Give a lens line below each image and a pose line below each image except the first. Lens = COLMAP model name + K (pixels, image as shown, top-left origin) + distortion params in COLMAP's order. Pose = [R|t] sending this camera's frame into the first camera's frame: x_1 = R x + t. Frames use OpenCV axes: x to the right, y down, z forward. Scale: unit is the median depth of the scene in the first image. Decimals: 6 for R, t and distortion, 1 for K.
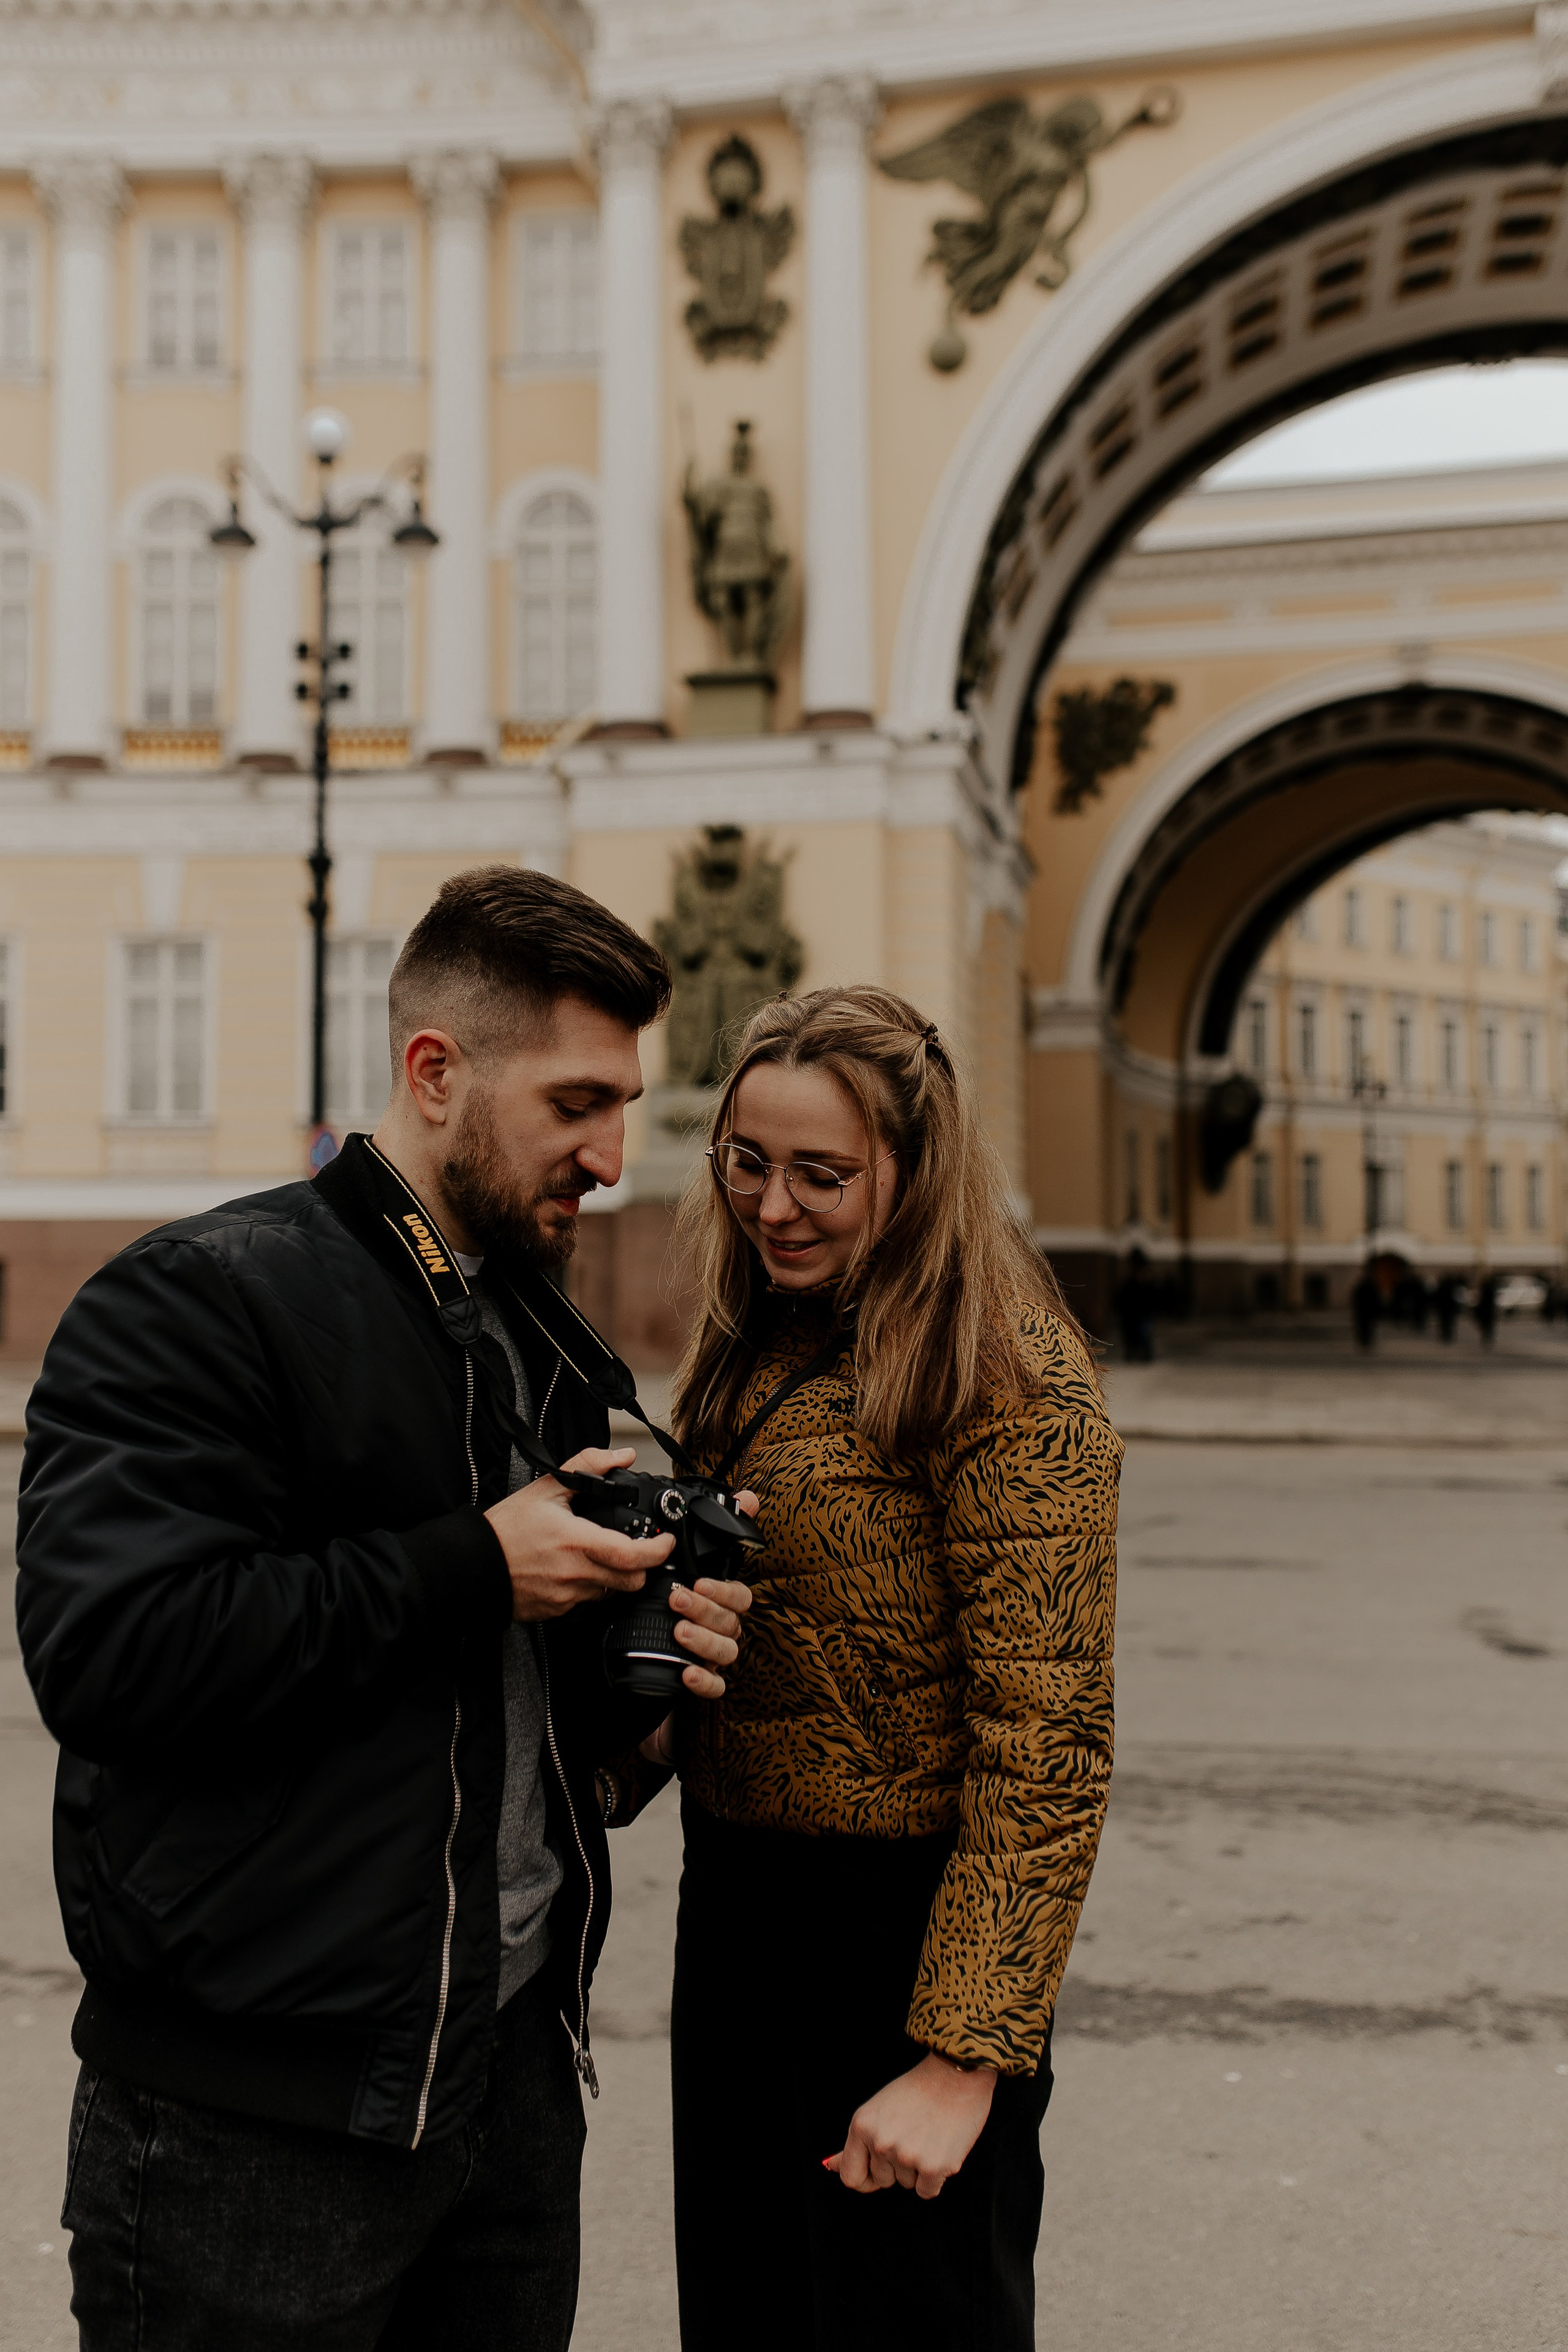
lens RADIAL K [[2304.1, 0, 777.6], [0, 2304.1, 1174.1], [0, 0, 1]] dist [-0.016252, 0.097011]
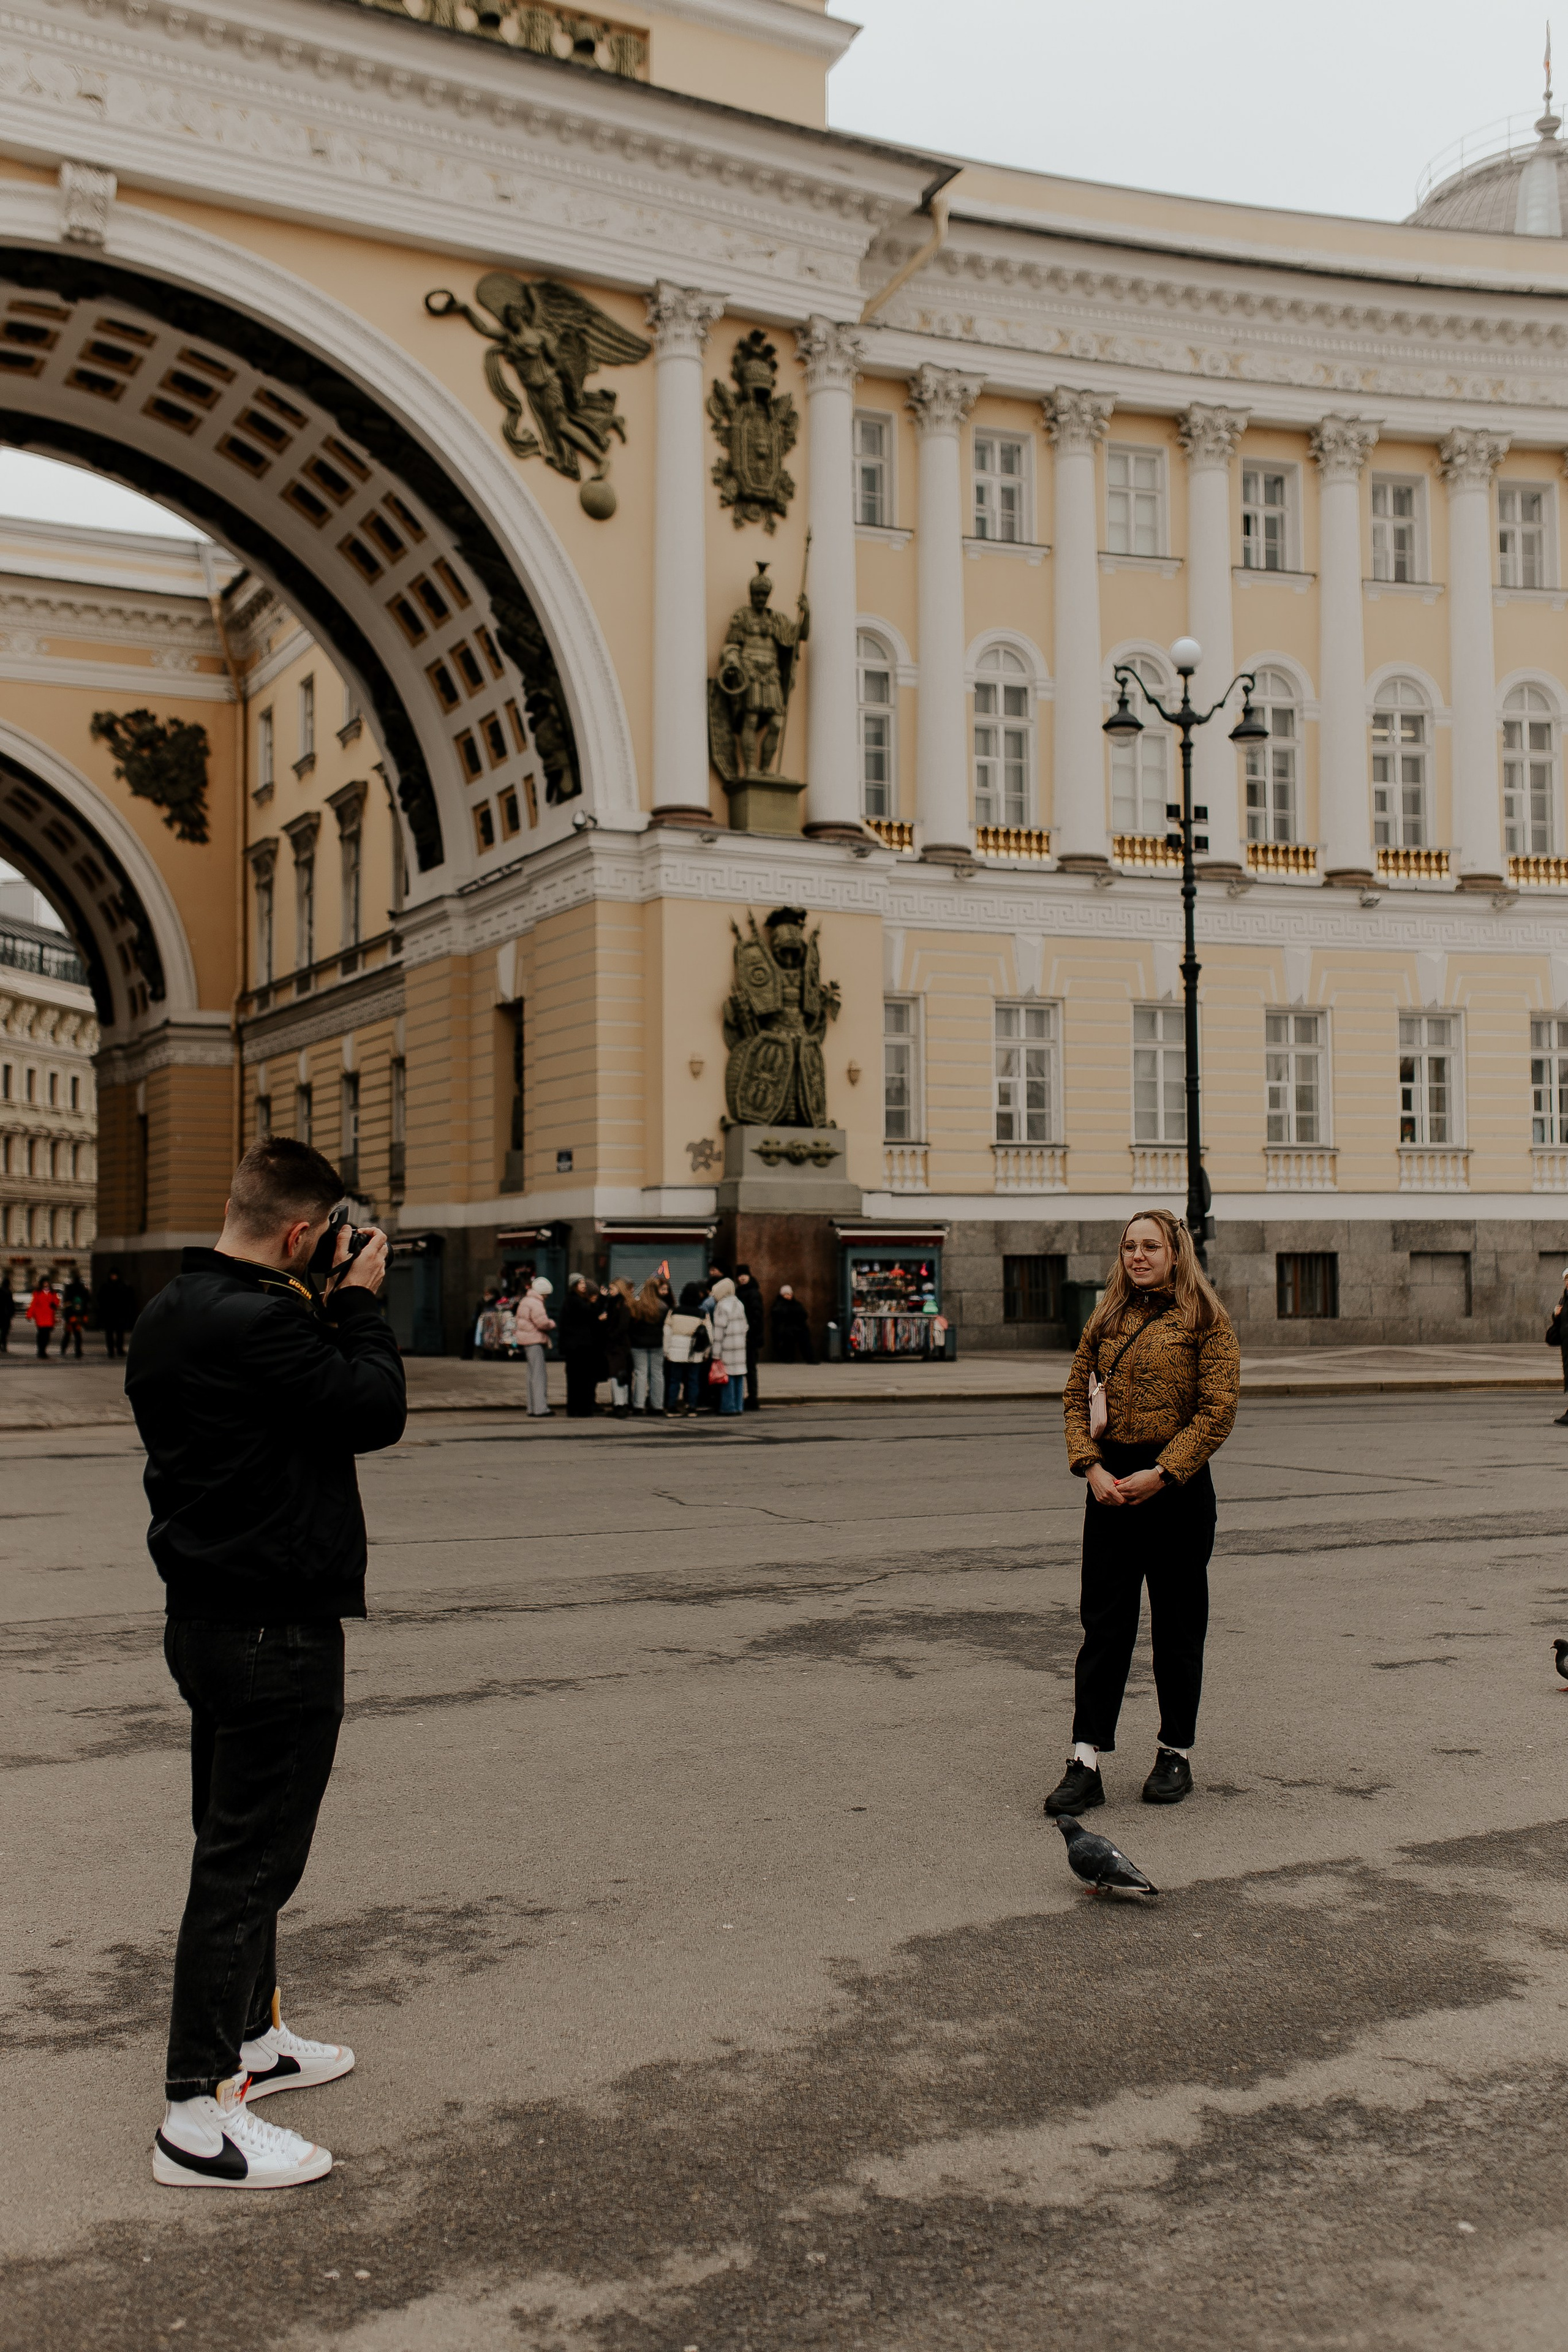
lens RADIAL K [[2265.7, 0, 778.1], [0, 2265.7, 1174.2], [0, 0, 1]] dist [-0.016139, 0.100875]
pose [[0.764415, 0.027526, 0.644137, -0.097238], [-0.026436, 0.999586, -0.011343, -0.004502], [-0.644183, -0.008358, 0.764826, -0.072639]]
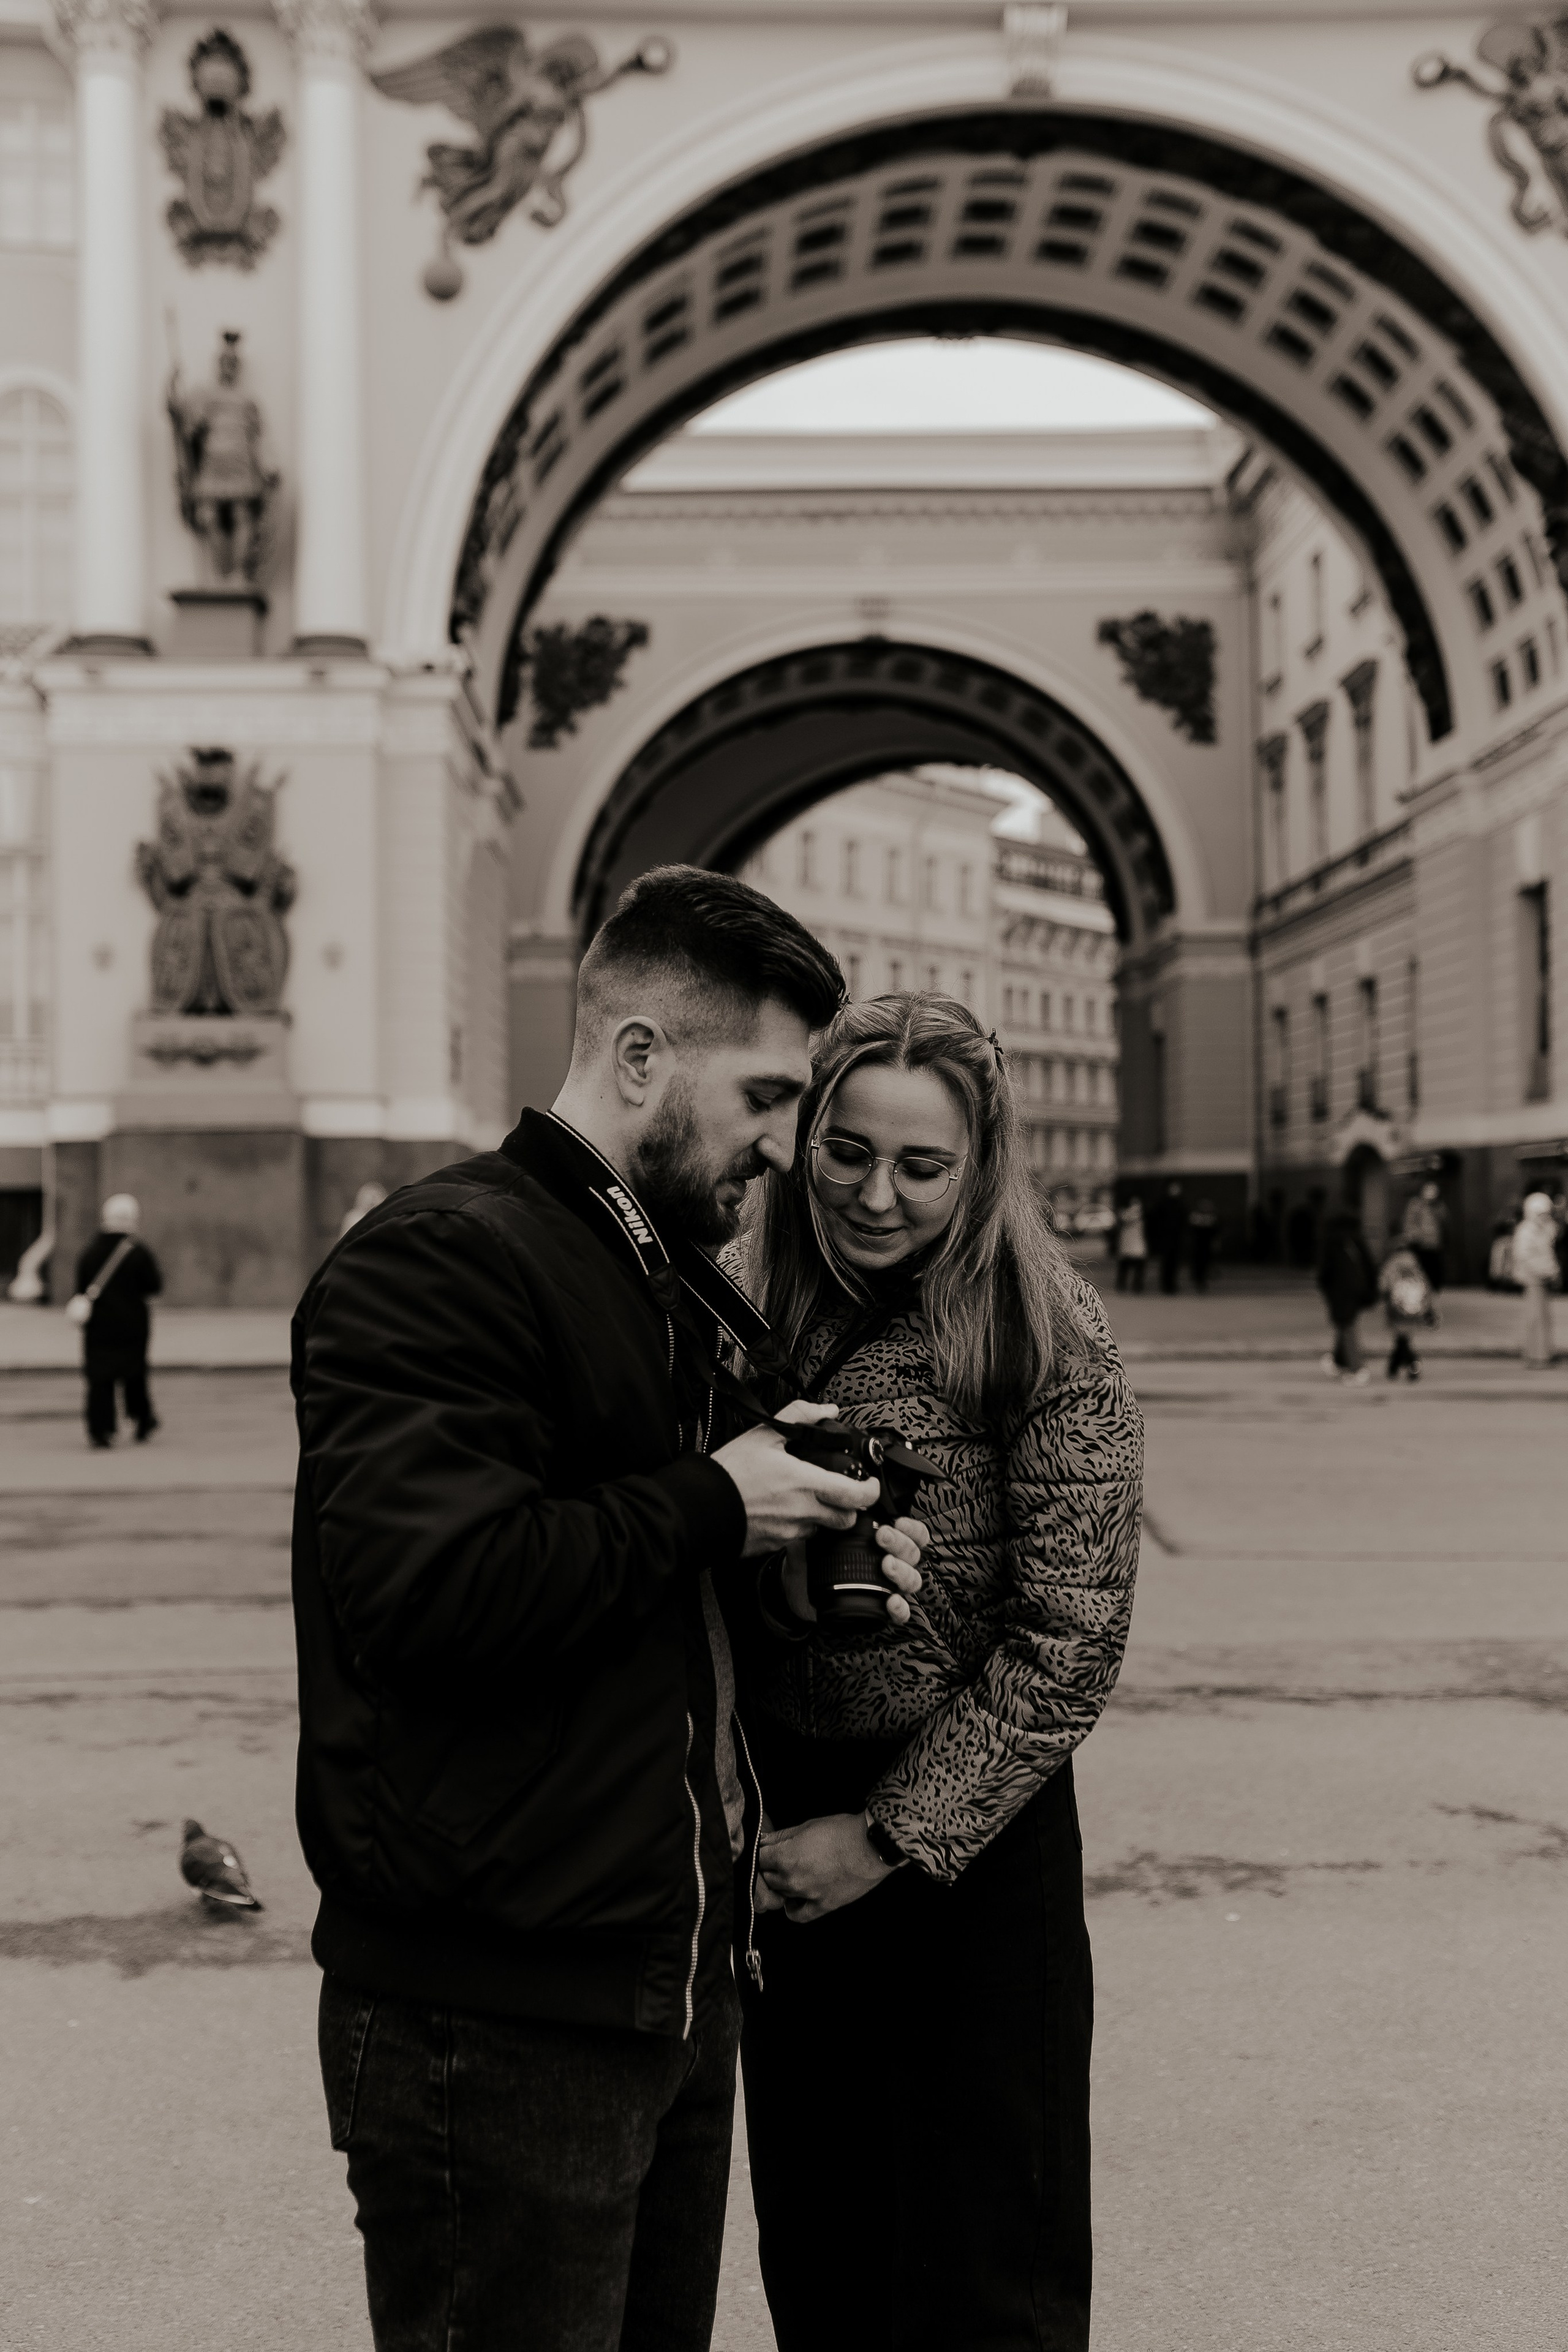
lens RADIAL K [[2283.3, 0, 777.9], [0, 2283.3, 1155.5], [0, 0, 1]] dist [0.003393, 0.082749]
pose [[0.971651, 0.000972, 0.236418, -0.018787], [-0.006378, 0.999735, 0.022103, -0.001166], [-0.236334, -0.022984, 0.971400, -0.004056]]
